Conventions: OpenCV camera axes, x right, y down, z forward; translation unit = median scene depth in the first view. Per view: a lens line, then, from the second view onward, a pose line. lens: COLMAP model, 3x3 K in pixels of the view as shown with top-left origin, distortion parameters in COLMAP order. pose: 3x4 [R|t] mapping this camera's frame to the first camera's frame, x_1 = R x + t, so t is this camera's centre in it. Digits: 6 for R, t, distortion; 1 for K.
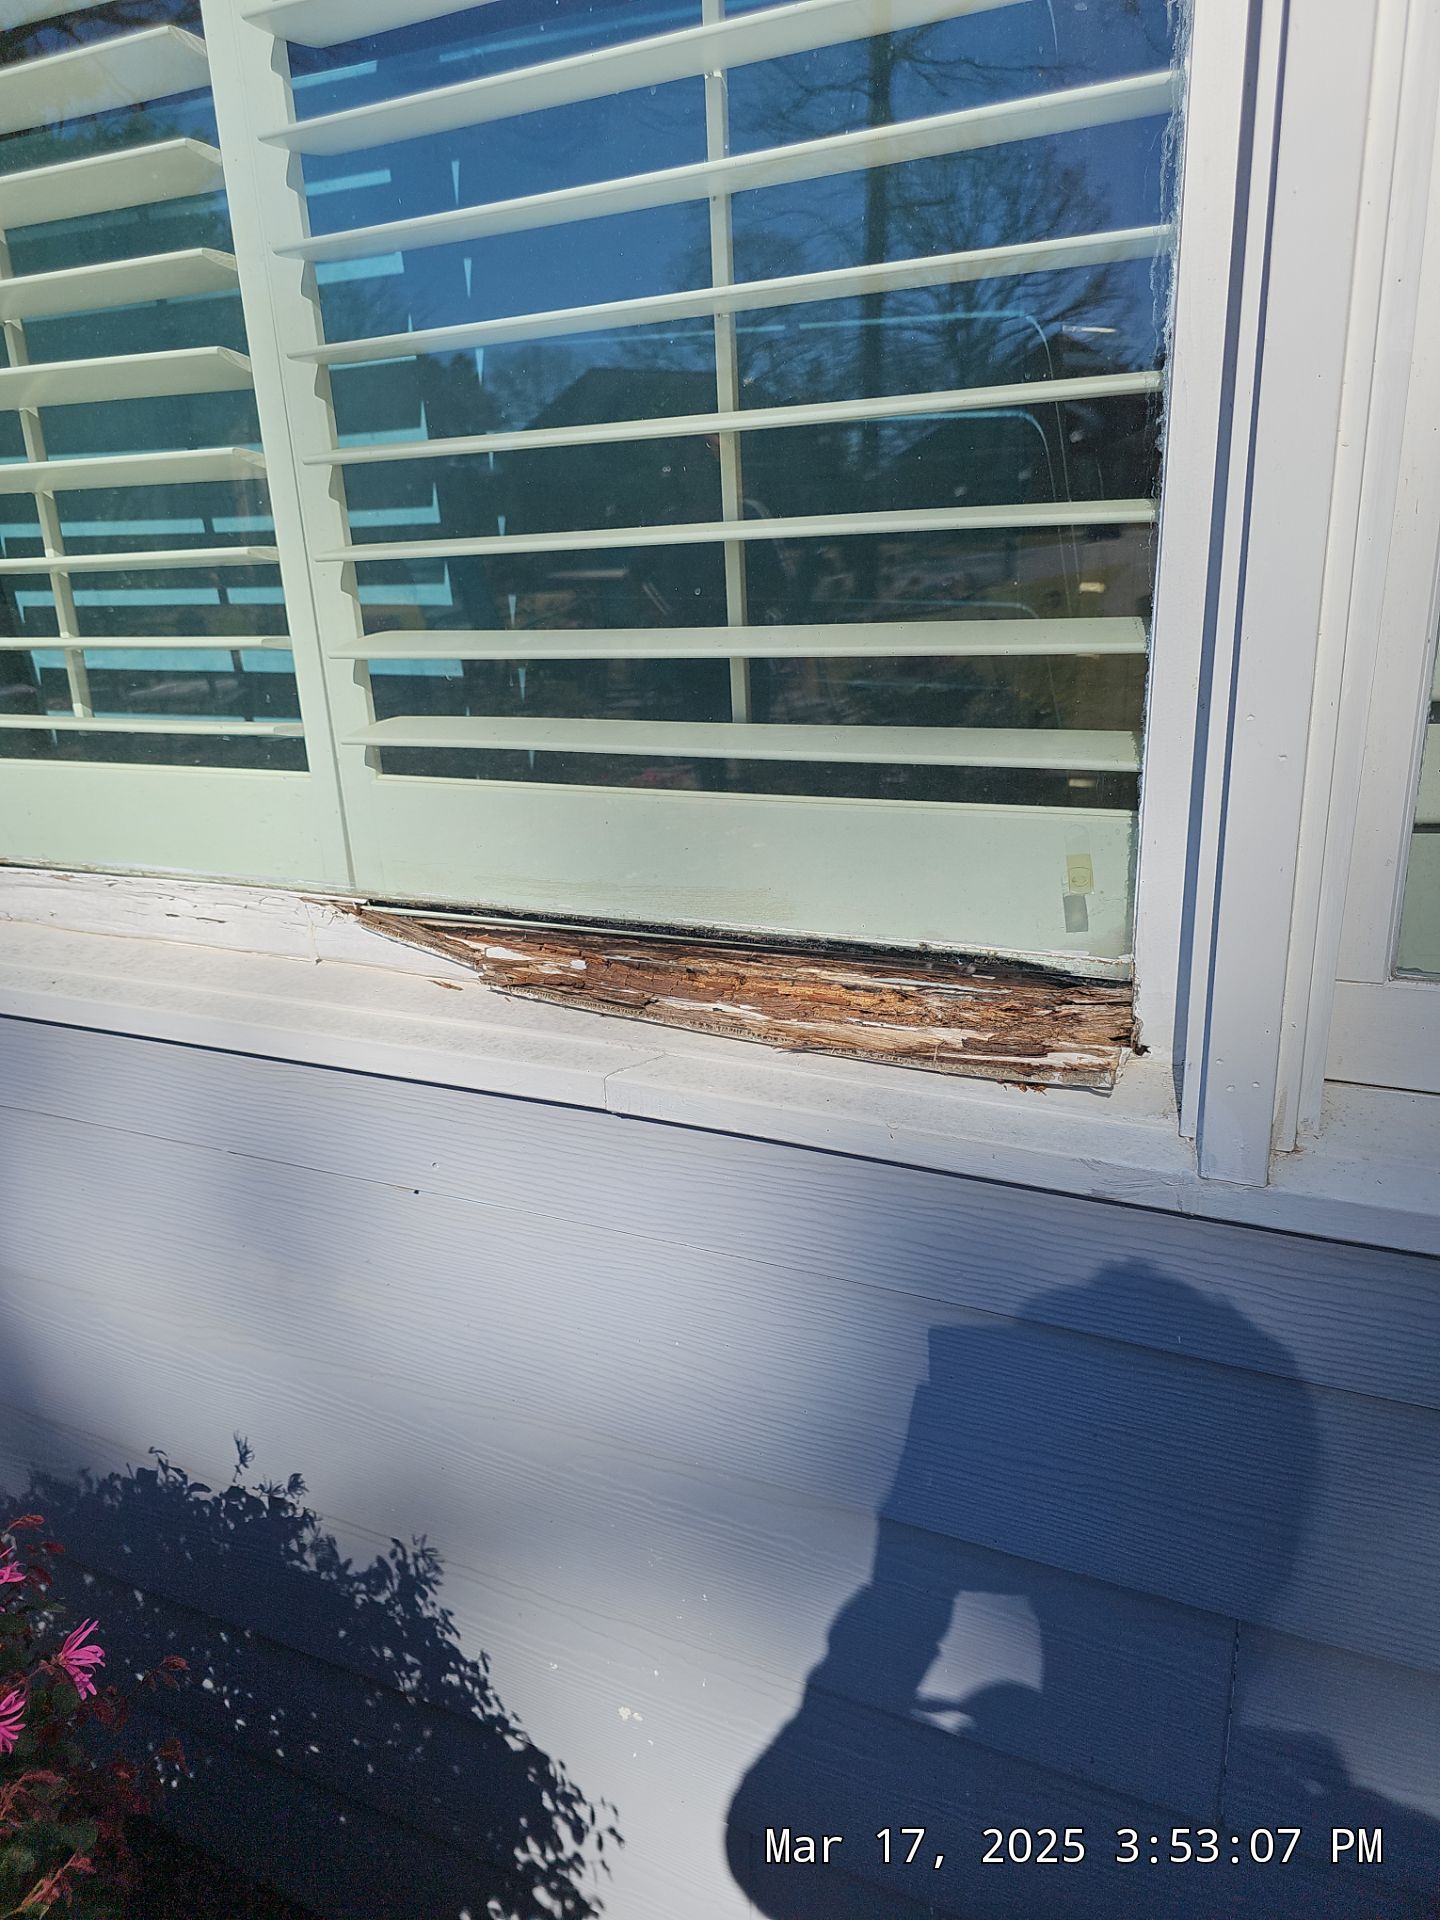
lens RADIAL K [[1242.4, 0, 737.8], [0, 1242.4, 967.5], [0, 0, 1]] dist [0.028852, -0.022735]
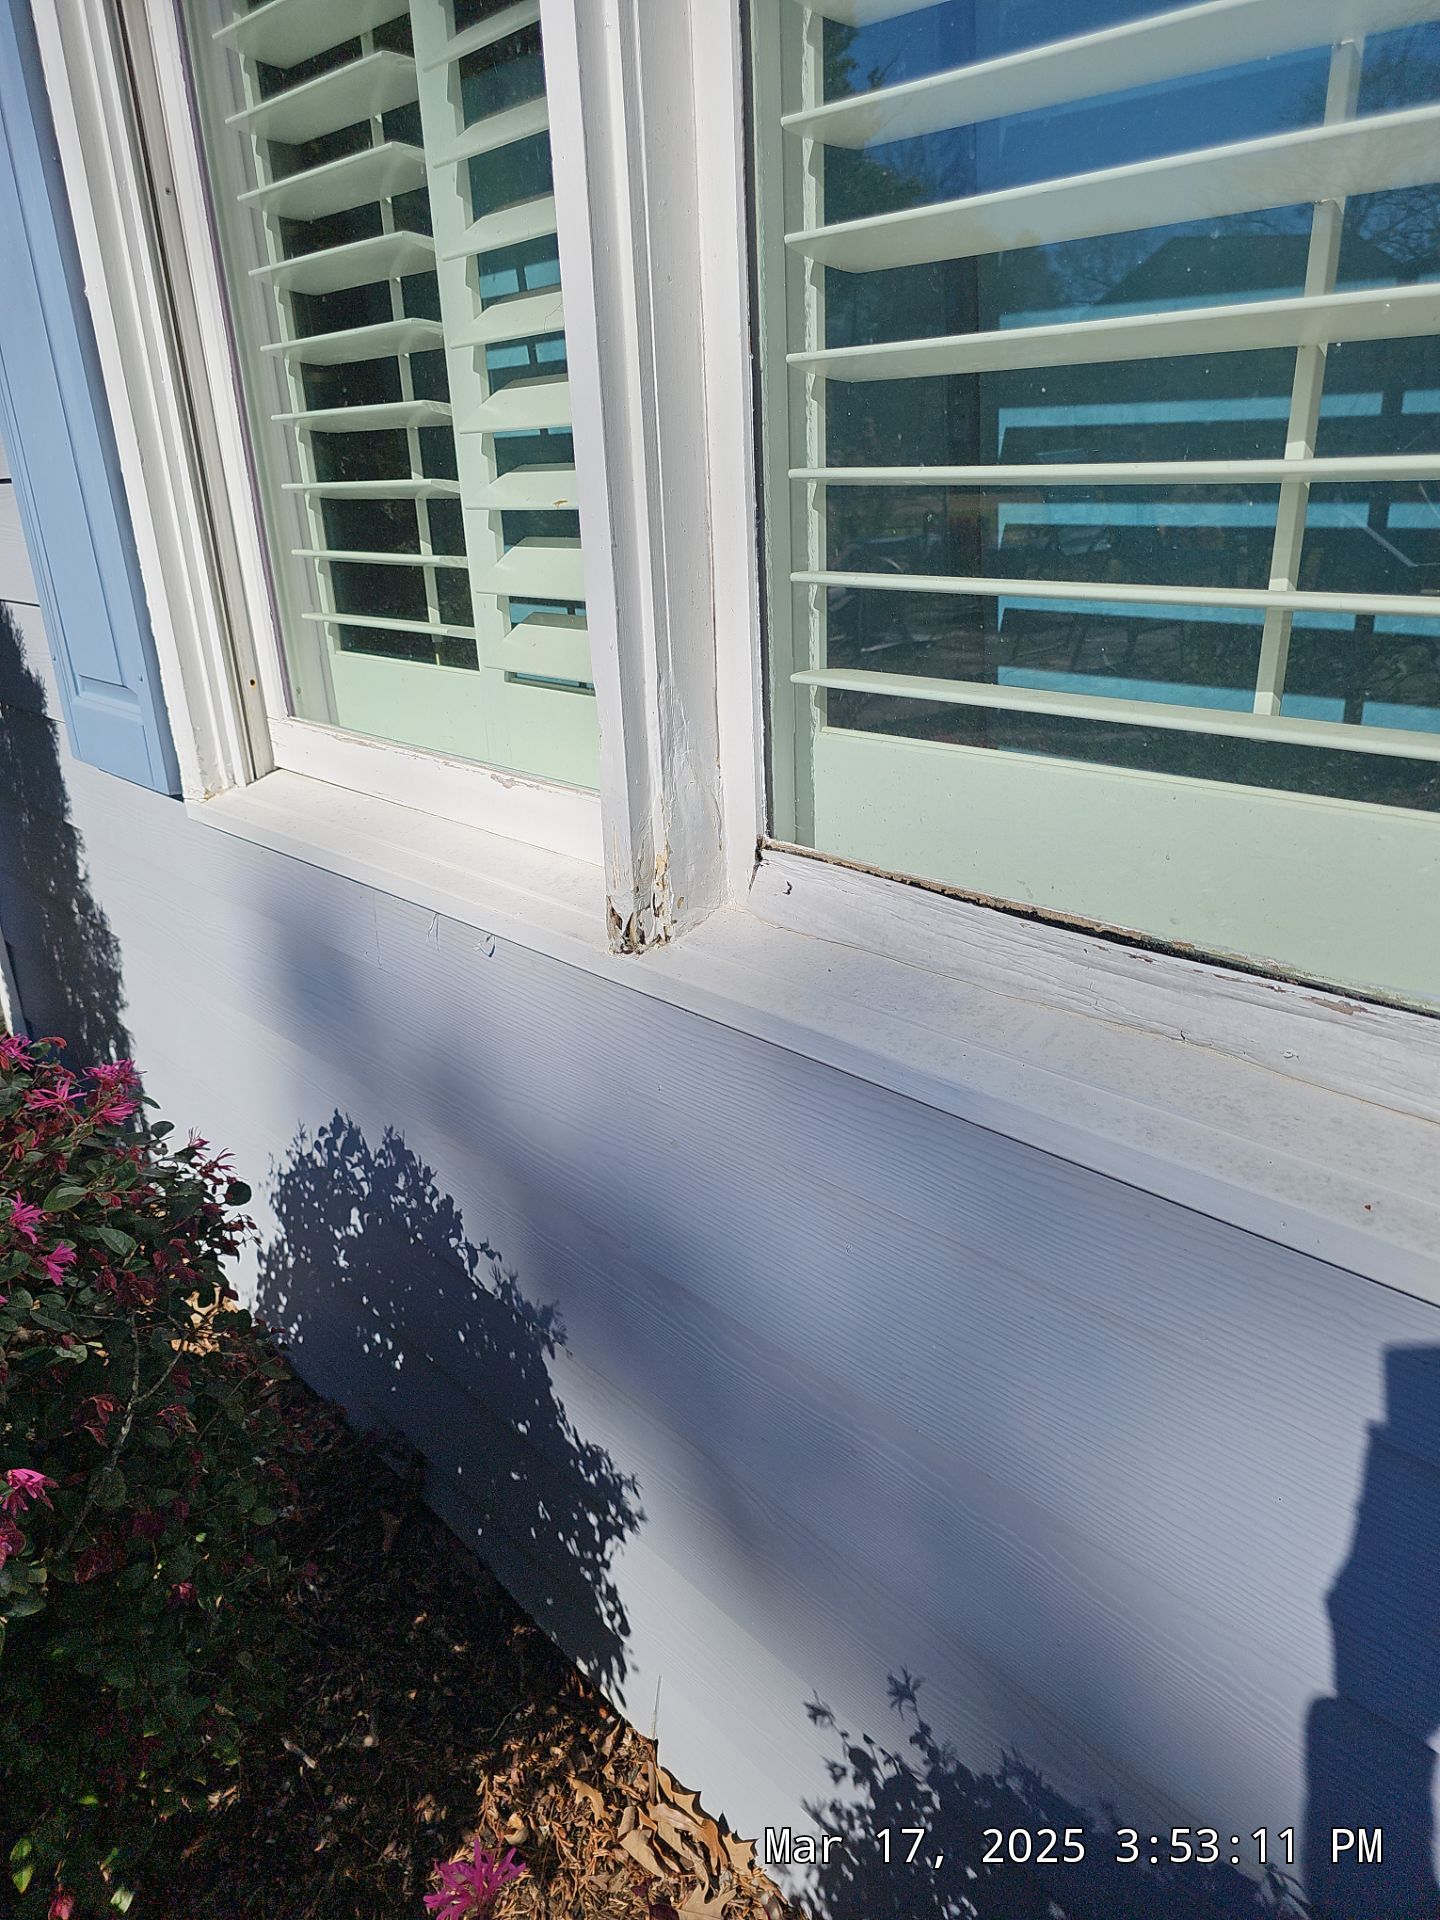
lens RADIAL K [[1242.4, 0, 722.8], [0, 1242.4, 966.1], [0, 0, 1]] dist [0.028852, -0.022735]
pose [[0.930502, 0.141654, -0.337788, -0.569036], [-0.117455, 0.988887, 0.091146, -0.102331], [0.346946, -0.045136, 0.936799, 0.315472]]
